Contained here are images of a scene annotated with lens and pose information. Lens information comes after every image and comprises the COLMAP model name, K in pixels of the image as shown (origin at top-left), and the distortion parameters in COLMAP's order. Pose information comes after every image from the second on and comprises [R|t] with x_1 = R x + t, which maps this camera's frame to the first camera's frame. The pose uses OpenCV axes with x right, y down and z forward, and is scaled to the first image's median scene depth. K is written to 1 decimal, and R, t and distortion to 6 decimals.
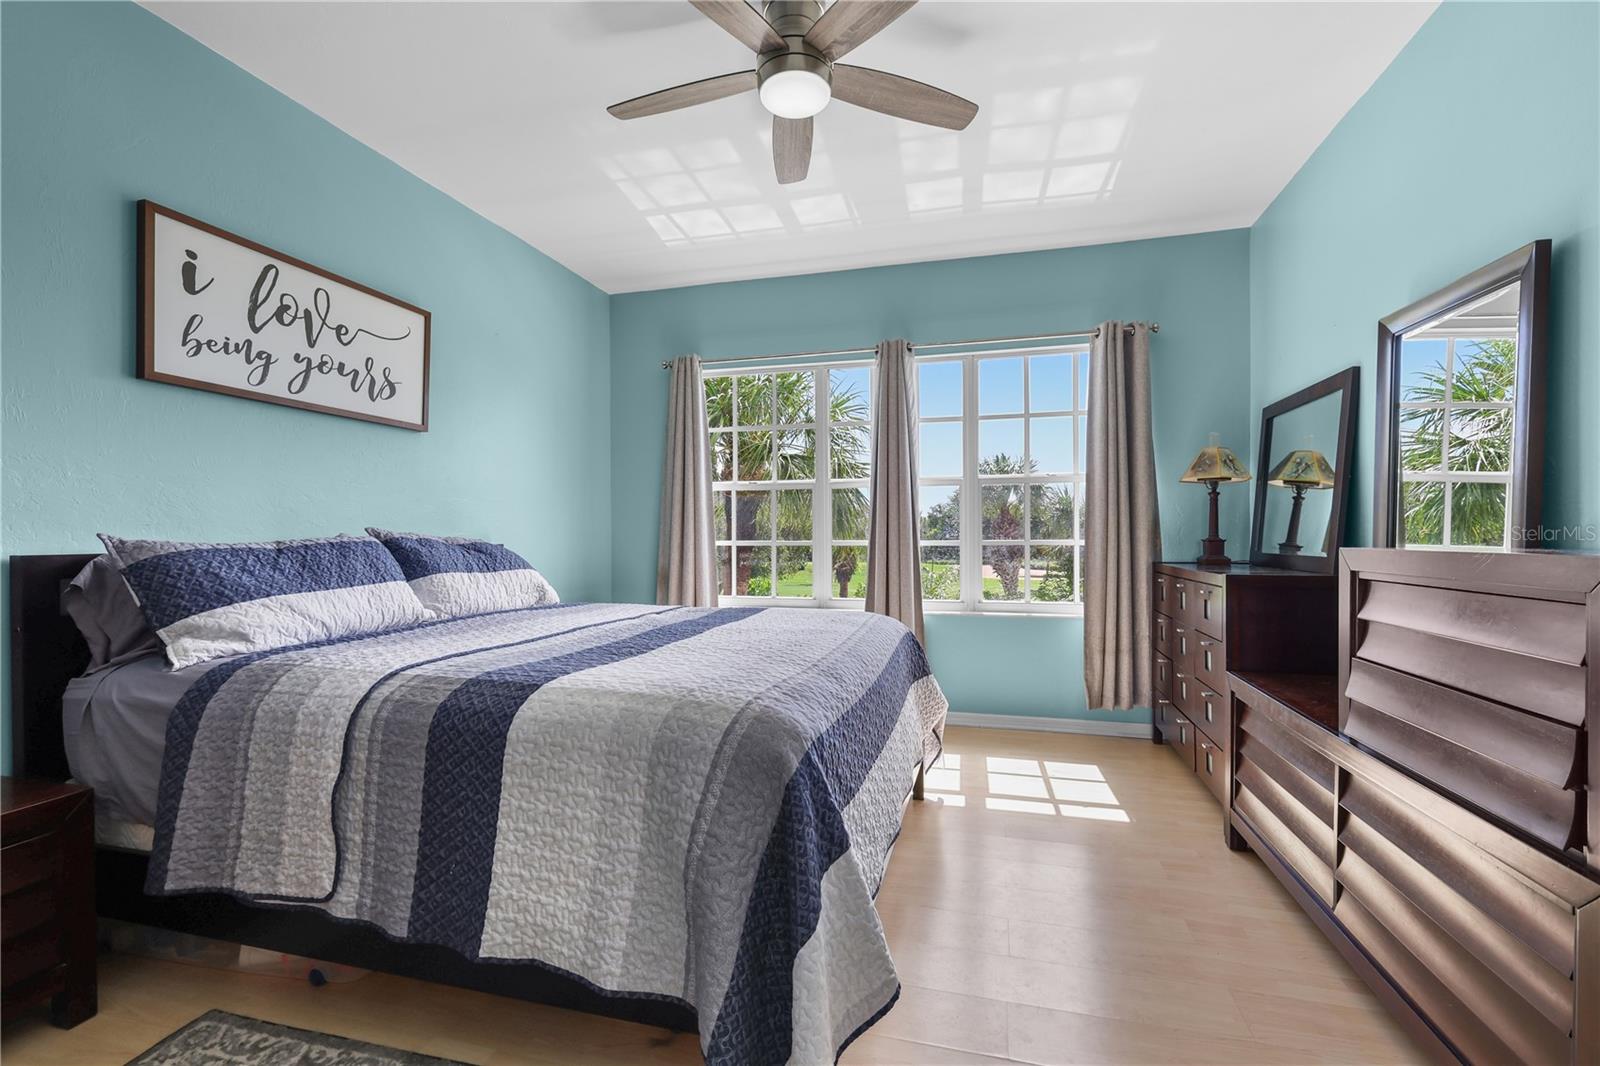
lens RADIAL K [[707.7, 0, 811.1], [0, 707.7, 540.4], [0, 0, 1]] dist [0.000032, 0.000168]
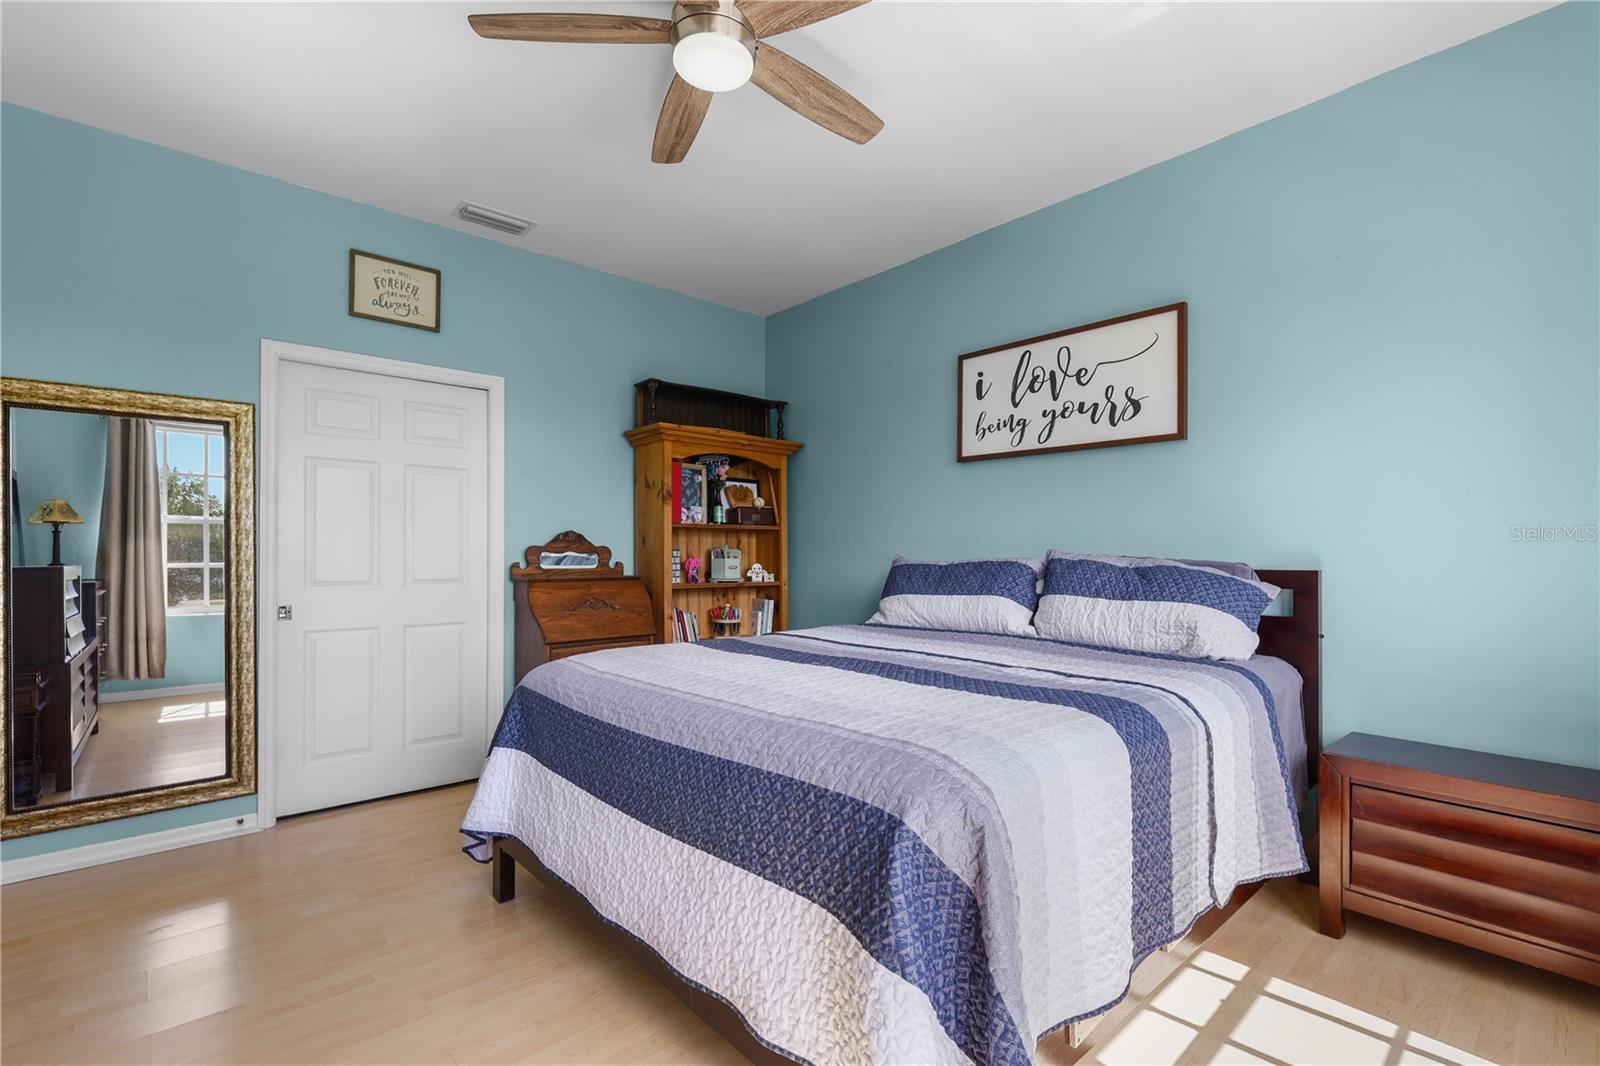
lens RADIAL K [[707.7, 0, 802.4], [0, 707.7, 549.4], [0, 0, 1]] dist [0.000032, 0.000168]
pose [[-0.553195, -0.002913, -0.833047, 0.529972], [-0.008425, 0.999962, 0.002098, -0.018465], [0.833009, 0.008179, -0.553199, 1.302959]]
